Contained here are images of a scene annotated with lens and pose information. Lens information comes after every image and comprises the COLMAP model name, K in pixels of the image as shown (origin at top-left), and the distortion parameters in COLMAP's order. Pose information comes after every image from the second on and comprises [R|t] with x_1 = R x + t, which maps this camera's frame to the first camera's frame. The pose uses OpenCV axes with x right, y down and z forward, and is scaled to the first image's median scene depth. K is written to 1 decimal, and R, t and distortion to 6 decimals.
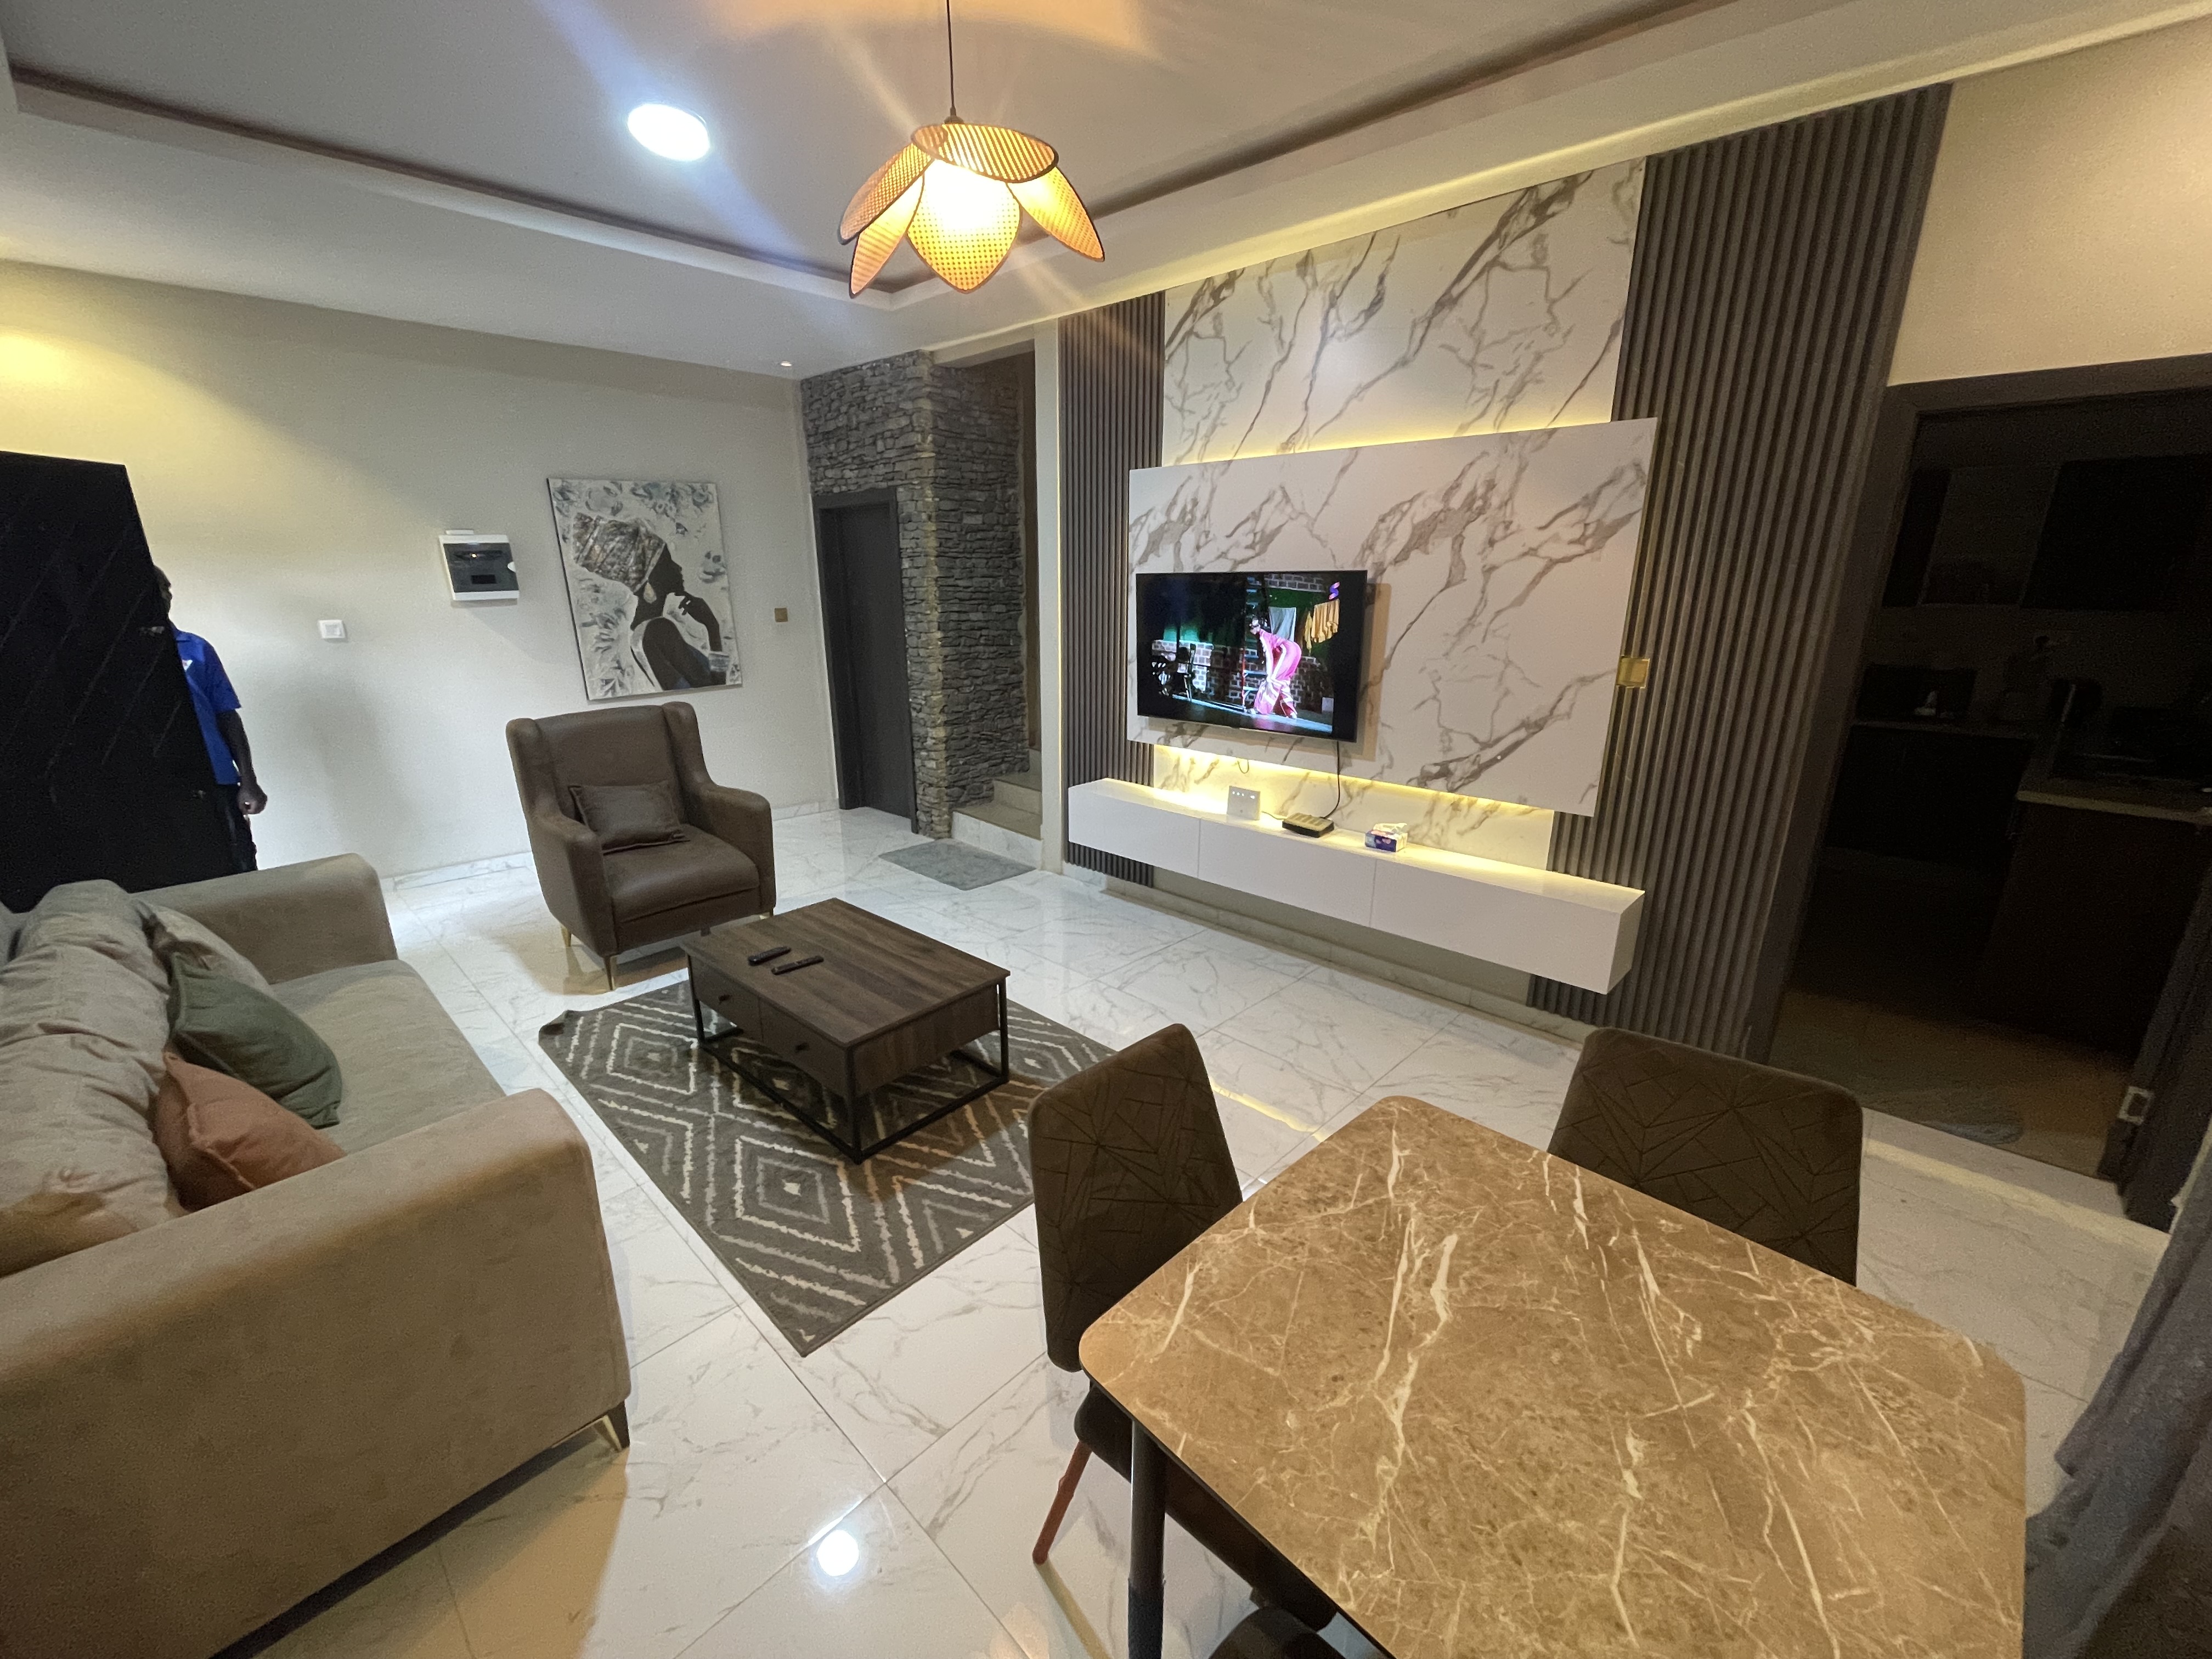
lens RADIAL K [[897.0, 0, 1095.9], [0, 897.0, 833.4], [0, 0, 1]] dist [-0.005495, 0.000061]
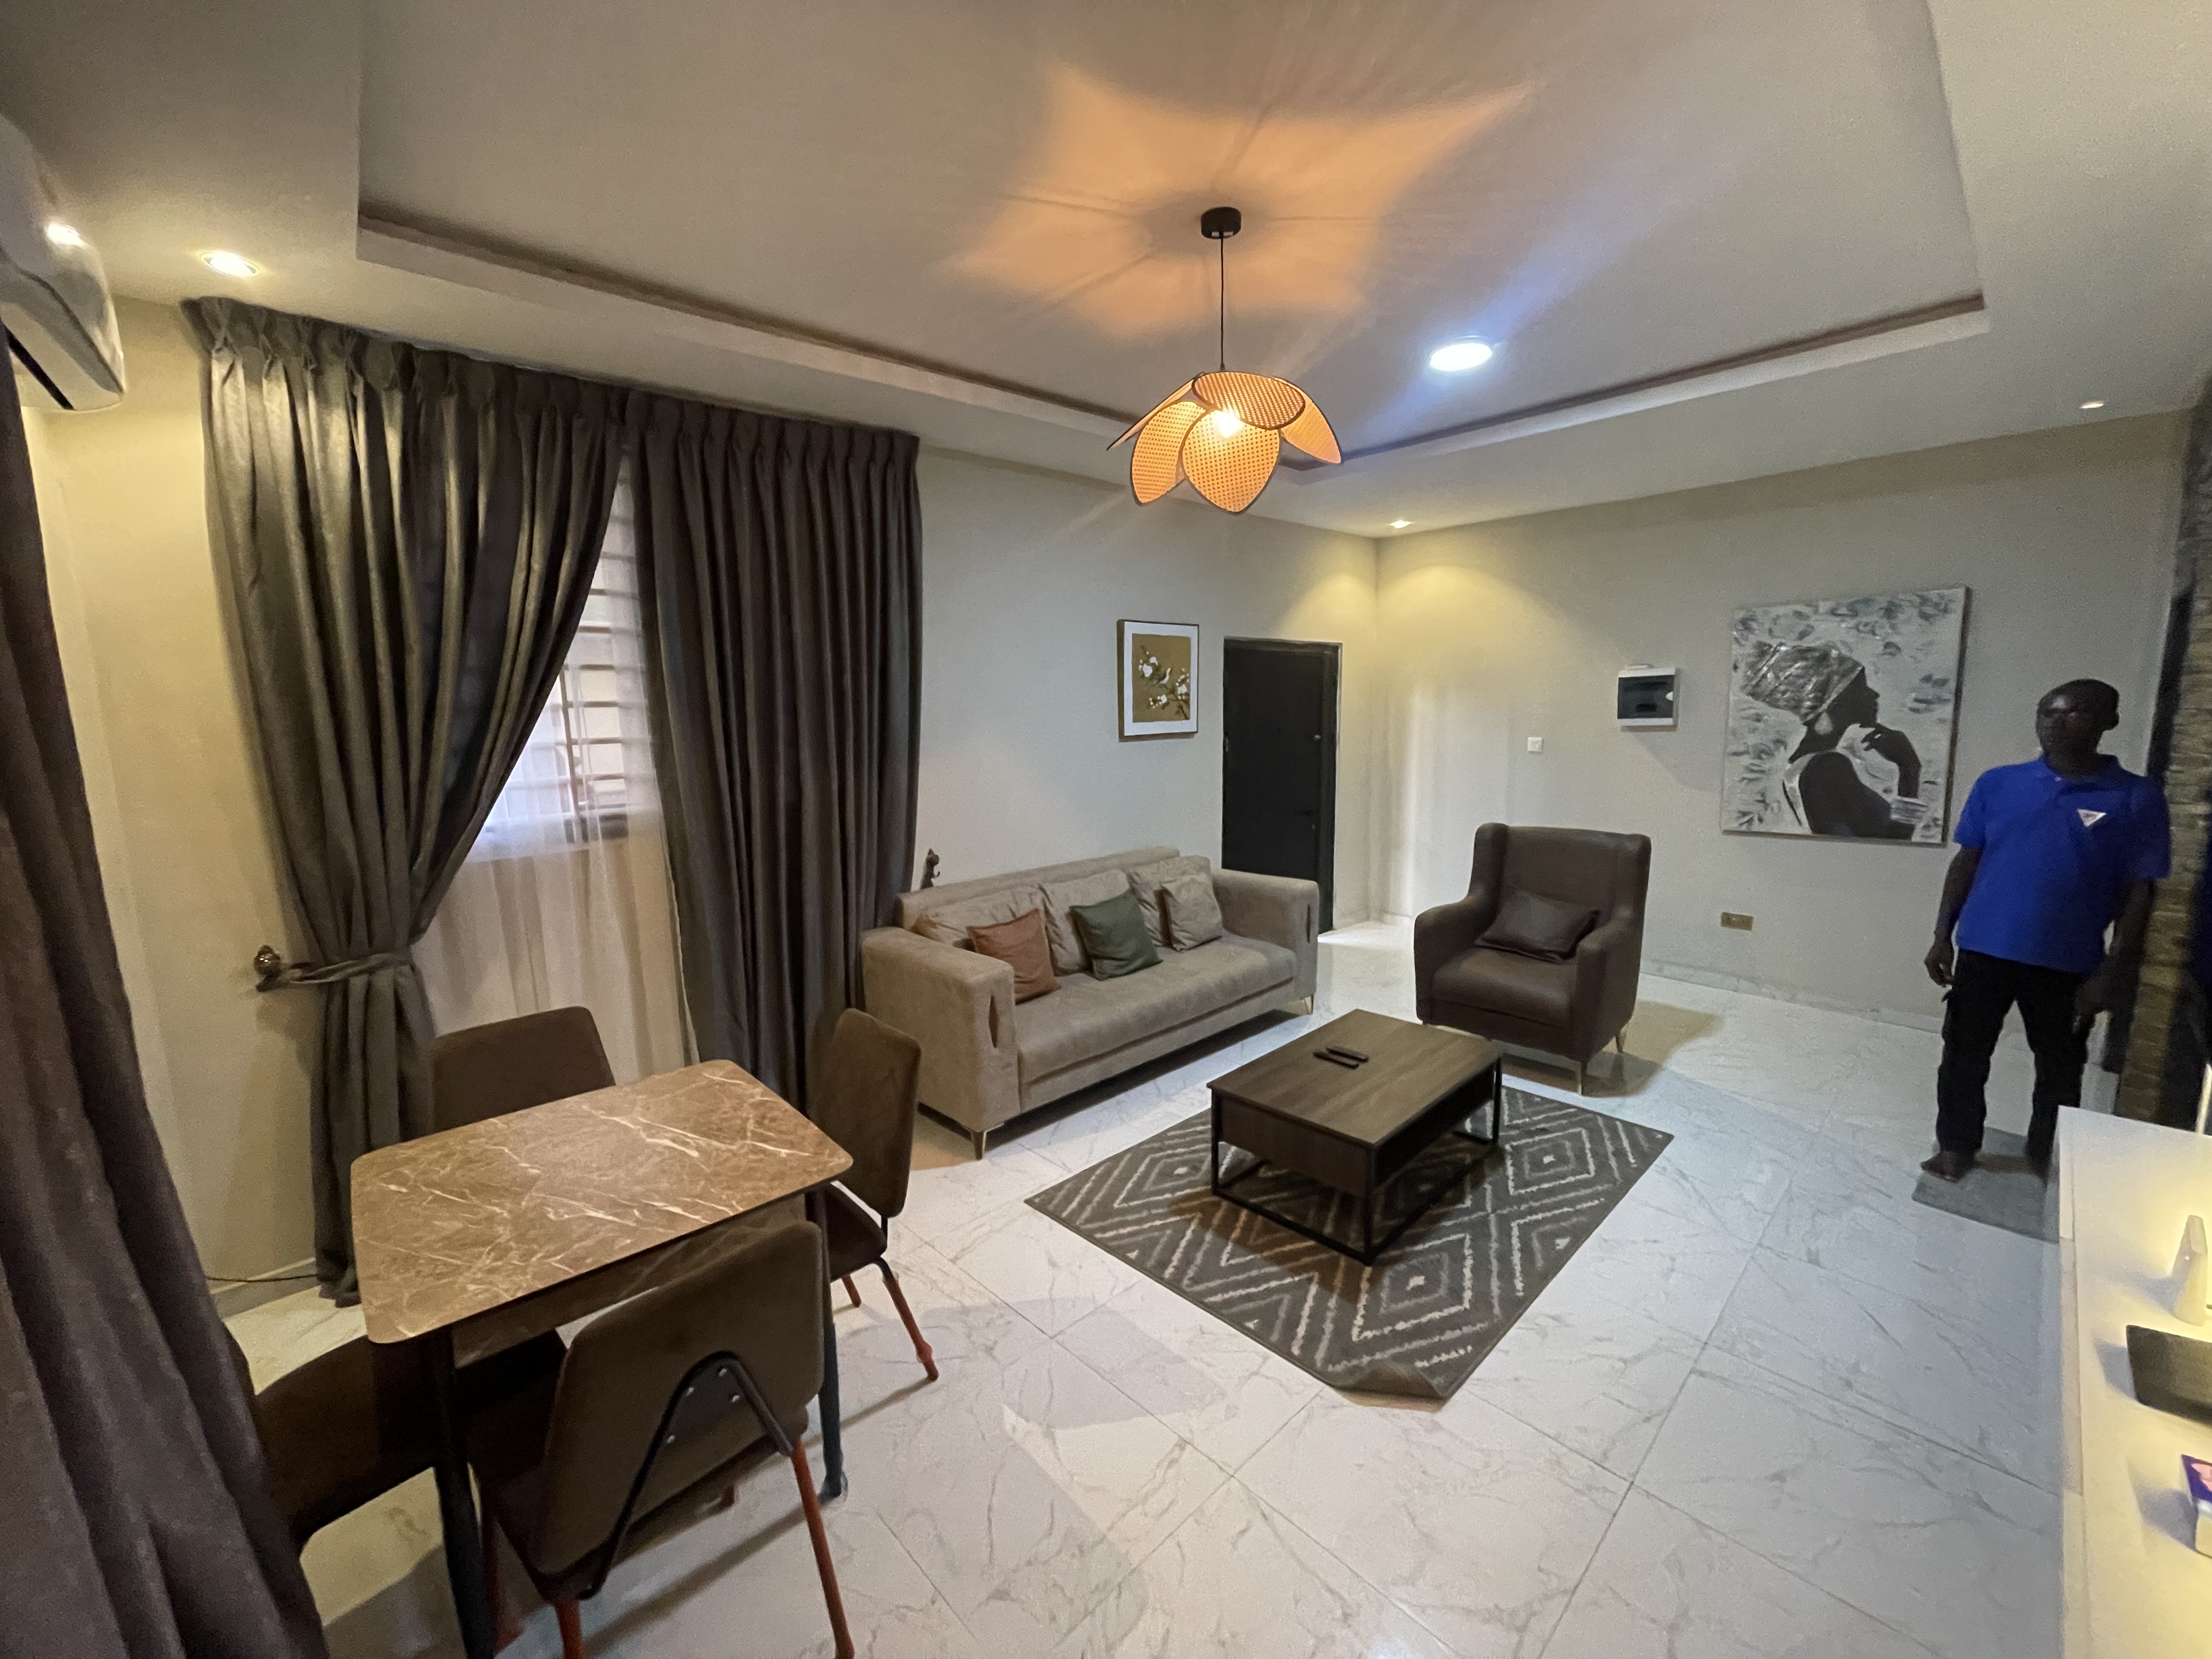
lens RADIAL K [[897.0, 0, 1090.2], [0, 897.0, 837.7], [0, 0, 1]] dist [-0.005495, 0.000061]
pose [[-0.052403, 0.152560, -0.986904, 0.651791], [-0.263453, 0.951139, 0.161020, -0.179981], [0.963248, 0.268441, -0.009651, 0.549802]]
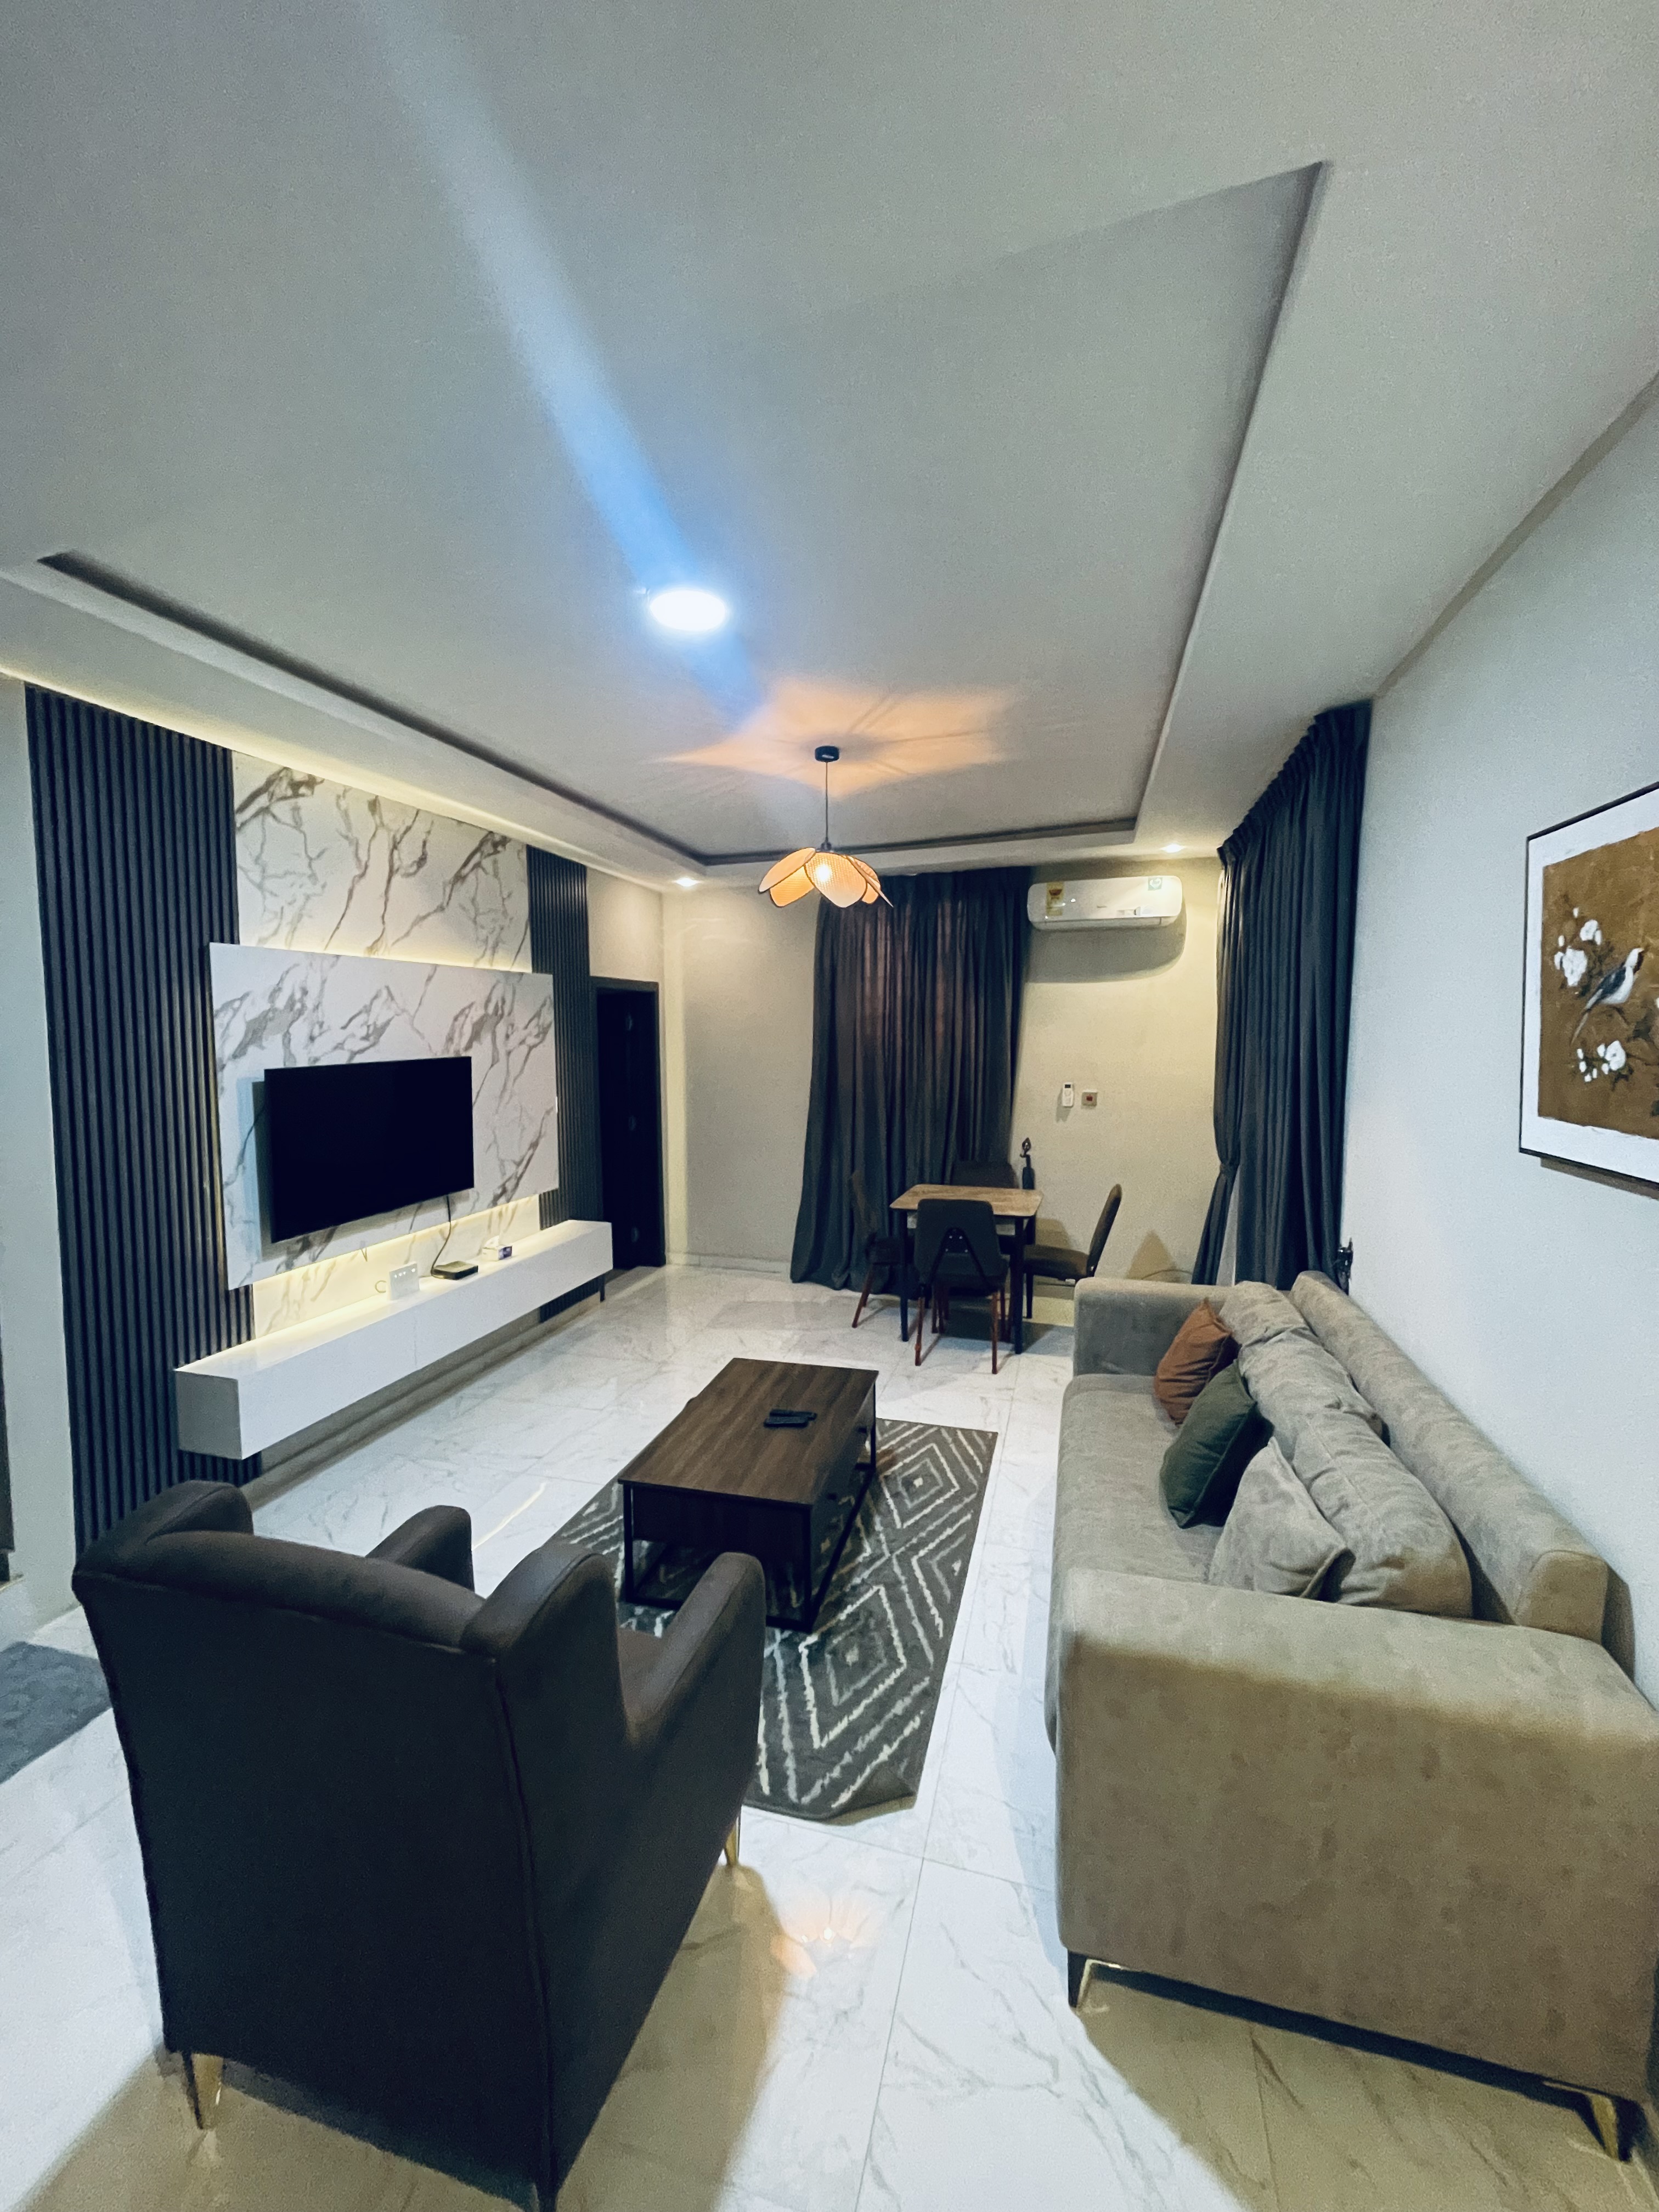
lens RADIAL K [[897.0, 0, 808.4], [0, 897.0, 1095.0], [0, 0, 1]] dist [-0.005495, 0.000061]
pose [[-0.452621, -0.061065, 0.889610, -1.073643], [0.260615, 0.945033, 0.197466, -0.363272], [-0.852768, 0.321223, -0.411827, 1.116750]]
